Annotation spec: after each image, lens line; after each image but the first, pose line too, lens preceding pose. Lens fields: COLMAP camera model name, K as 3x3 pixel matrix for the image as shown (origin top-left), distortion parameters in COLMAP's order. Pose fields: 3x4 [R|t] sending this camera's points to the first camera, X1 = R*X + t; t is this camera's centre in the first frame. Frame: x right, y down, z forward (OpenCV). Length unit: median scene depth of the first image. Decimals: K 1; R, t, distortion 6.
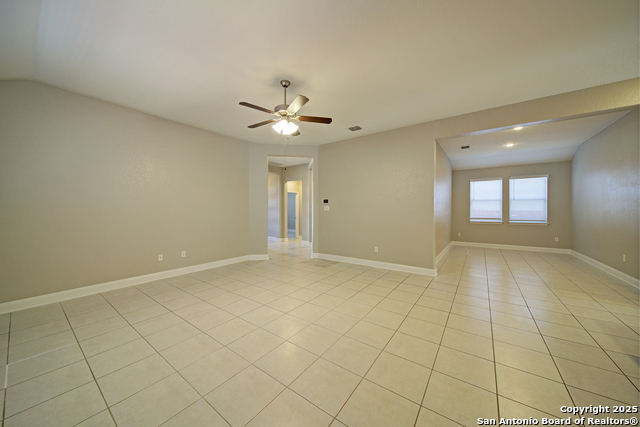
lens RADIAL K [[222.2, 0, 316.8], [0, 222.2, 210.3], [0, 0, 1]] dist [-0.001348, -0.001367]
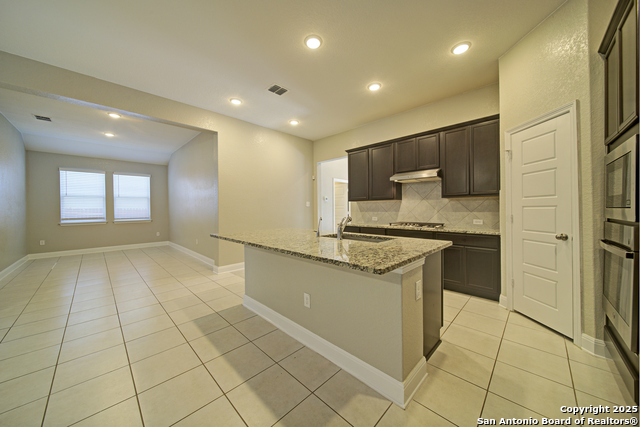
lens RADIAL K [[222.2, 0, 319.3], [0, 222.2, 211.3], [0, 0, 1]] dist [-0.001348, -0.001367]
pose [[0.141989, -0.015436, 0.989748, 0.086524], [0.010382, 0.999847, 0.014104, 0.009403], [-0.989814, 0.008273, 0.142128, 0.030777]]
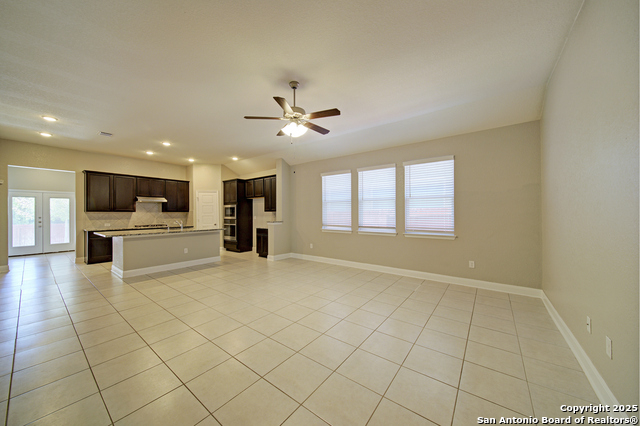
lens RADIAL K [[222.2, 0, 316.0], [0, 222.2, 213.4], [0, 0, 1]] dist [-0.001348, -0.001367]
pose [[-0.999782, 0.001449, 0.020825, -0.114856], [0.001401, 0.999996, -0.002332, -0.001114], [-0.020828, -0.002303, -0.999780, 0.886336]]
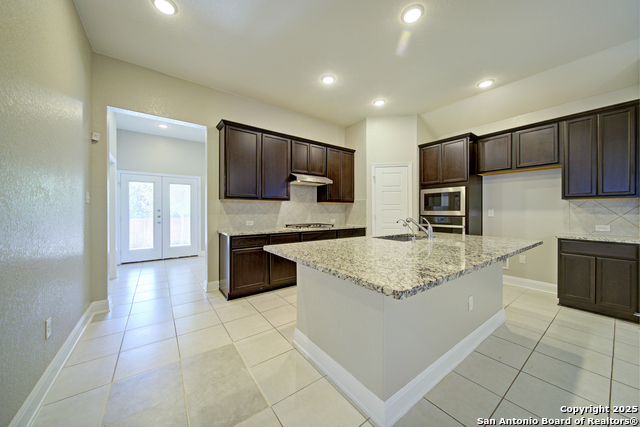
lens RADIAL K [[222.2, 0, 318.6], [0, 222.2, 210.9], [0, 0, 1]] dist [-0.001348, -0.001367]
pose [[-0.954893, -0.005335, 0.296902, 0.477946], [-0.004890, 0.999986, 0.002242, 0.012490], [-0.296910, 0.000689, -0.954905, 0.421911]]
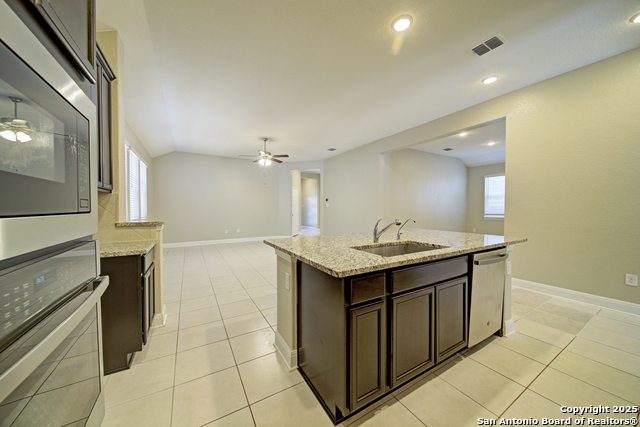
lens RADIAL K [[222.2, 0, 317.4], [0, 222.2, 212.1], [0, 0, 1]] dist [-0.001348, -0.001367]
pose [[0.918484, 0.004876, -0.395429, 0.461275], [0.001833, 0.999861, 0.016587, 0.010373], [0.395454, -0.015960, 0.918347, -0.260714]]
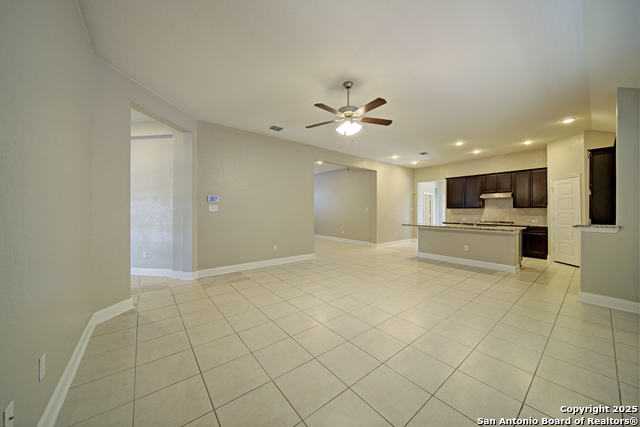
lens RADIAL K [[222.2, 0, 319.4], [0, 222.2, 211.4], [0, 0, 1]] dist [-0.001348, -0.001367]
pose [[0.257480, -0.000691, 0.966284, -0.513981], [0.000734, 1.000000, 0.000519, 0.001837], [-0.966283, 0.000576, 0.257480, 0.389447]]
